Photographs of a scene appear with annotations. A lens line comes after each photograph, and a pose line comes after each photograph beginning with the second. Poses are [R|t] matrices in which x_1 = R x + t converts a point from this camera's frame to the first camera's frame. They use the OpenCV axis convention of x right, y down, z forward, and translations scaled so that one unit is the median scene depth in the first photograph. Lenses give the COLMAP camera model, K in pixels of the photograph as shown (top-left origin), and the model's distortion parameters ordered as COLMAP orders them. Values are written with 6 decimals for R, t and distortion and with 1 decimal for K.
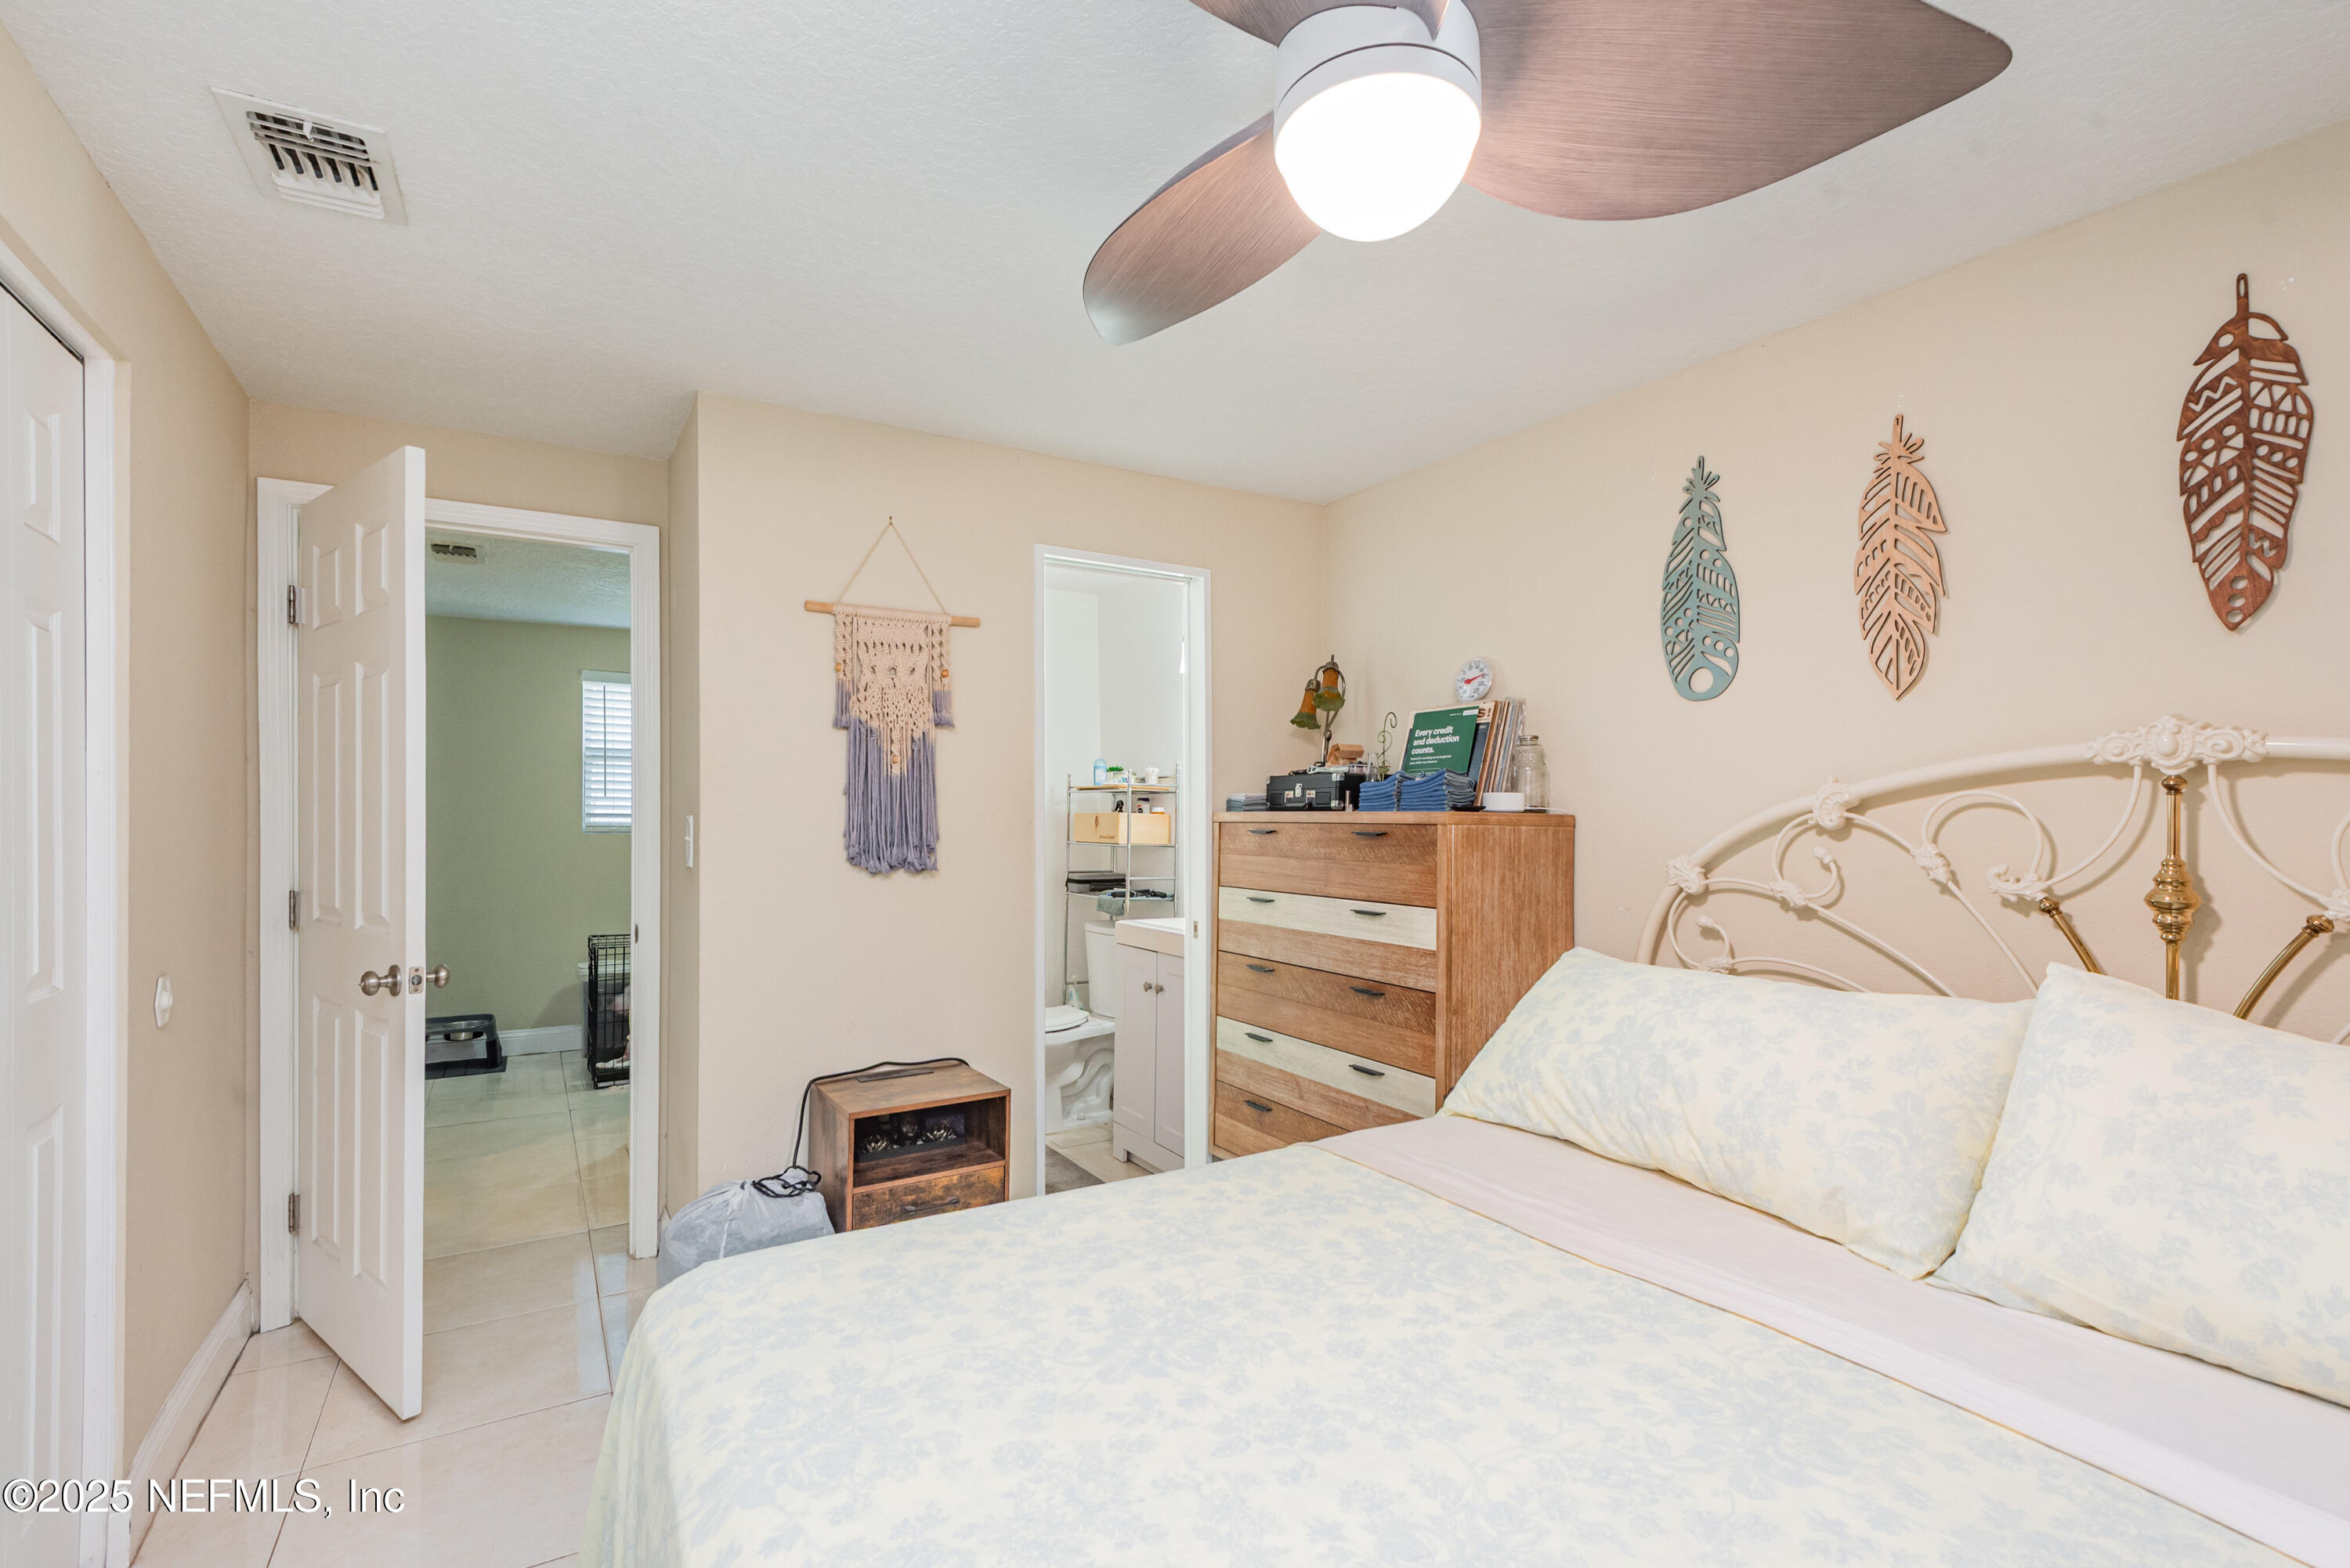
lens RADIAL K [[1051.0, 0, 1162.1], [0, 1051.0, 780.5], [0, 0, 1]] dist [0.020094, -0.000196]
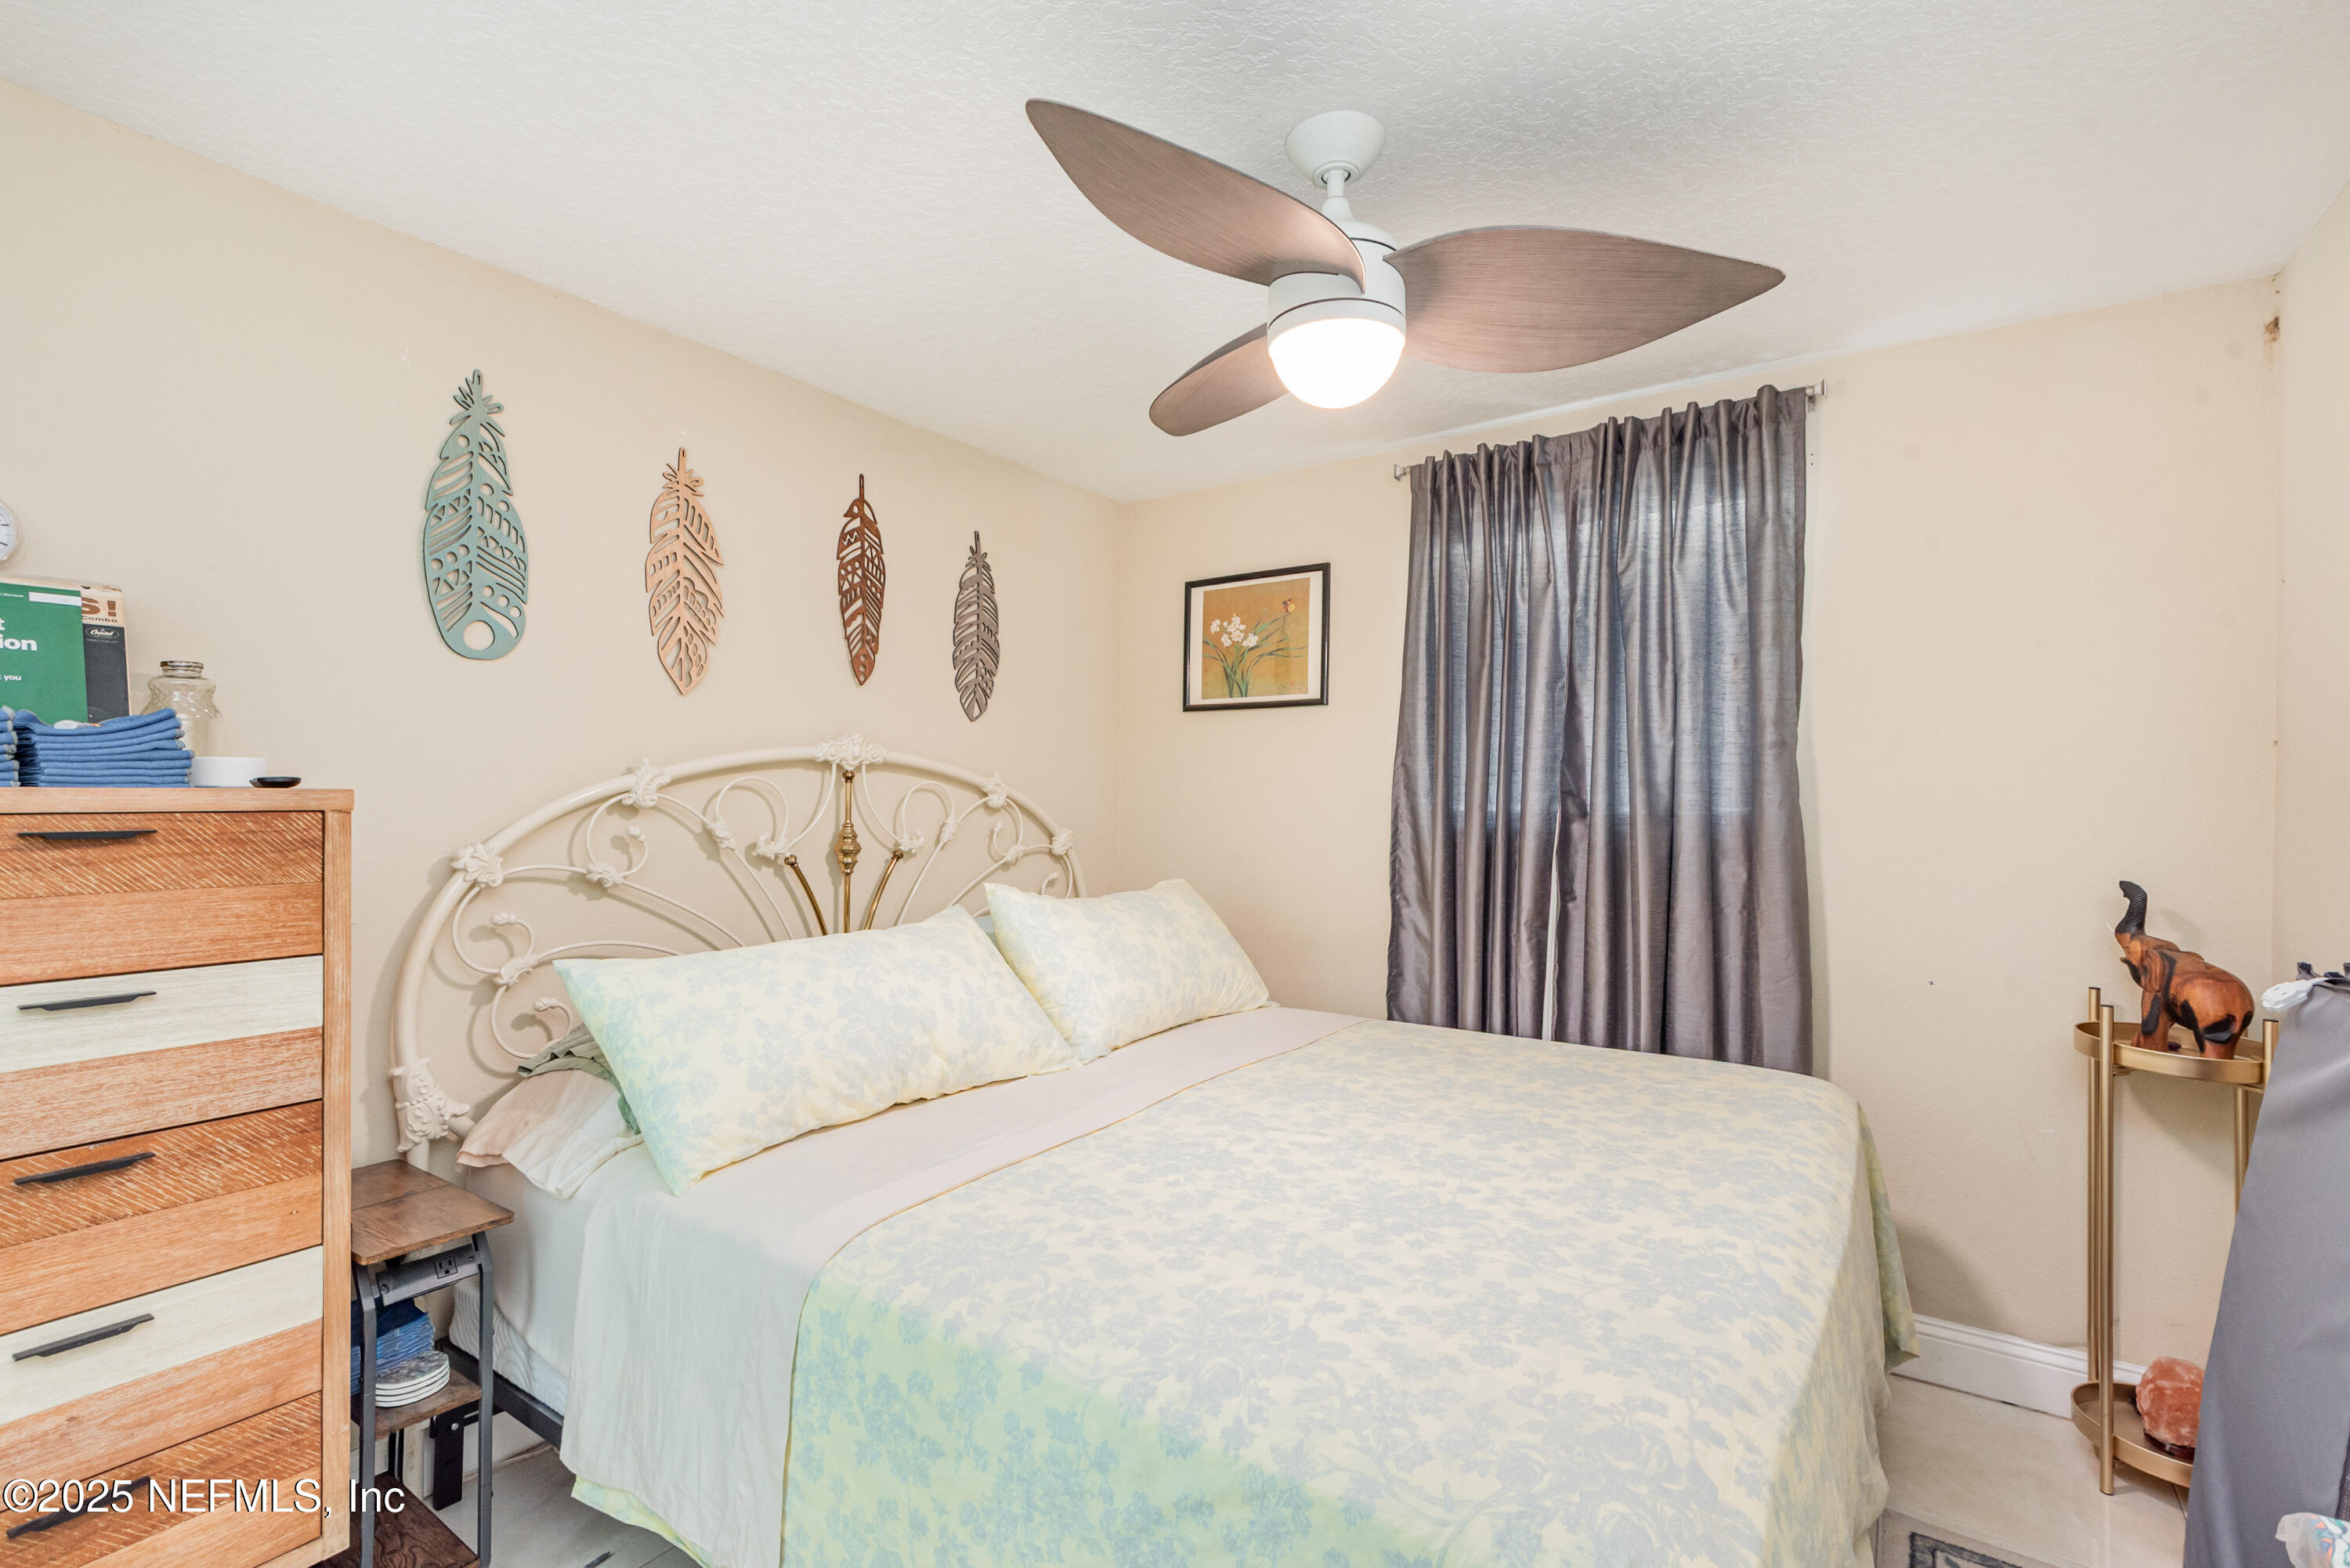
lens RADIAL K [[1058.0, 0, 1173.7], [0, 1058.0, 773.7], [0, 0, 1]] dist [0.003965, 0.000187]
pose [[-0.402371, 0.019840, 0.915262, -0.690785], [-0.028630, 0.999003, -0.034242, 0.040039], [-0.915029, -0.039982, -0.401402, 1.175970]]
